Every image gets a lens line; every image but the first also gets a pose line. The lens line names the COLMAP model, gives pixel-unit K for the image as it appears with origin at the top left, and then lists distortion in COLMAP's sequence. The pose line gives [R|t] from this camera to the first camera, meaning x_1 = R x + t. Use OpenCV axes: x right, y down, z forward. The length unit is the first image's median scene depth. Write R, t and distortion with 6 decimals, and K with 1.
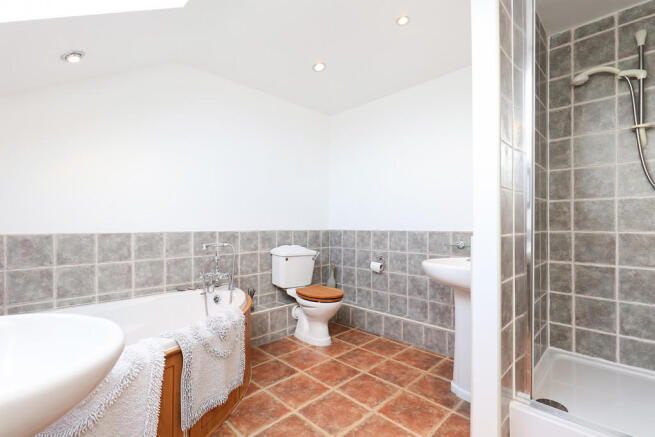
lens RADIAL K [[298.9, 0, 326.7], [0, 298.9, 221.3], [0, 0, 1]] dist [0.002219, -0.000694]
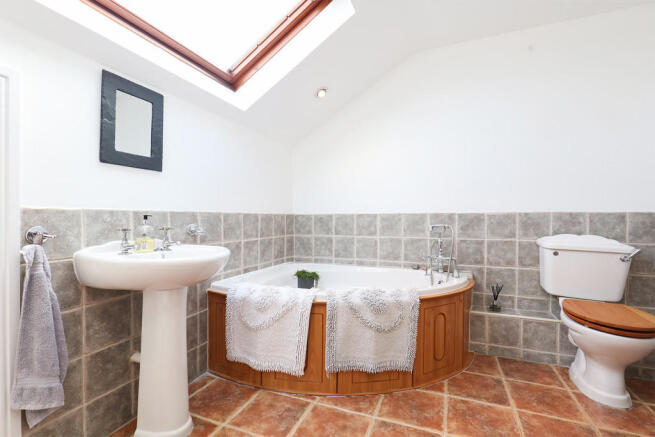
lens RADIAL K [[298.9, 0, 327.0], [0, 298.9, 219.9], [0, 0, 1]] dist [0.002219, -0.000694]
pose [[0.388867, 0.001958, -0.921292, 0.365414], [0.011456, 0.999910, 0.006961, 0.049280], [0.921223, -0.013261, 0.388810, 0.311733]]
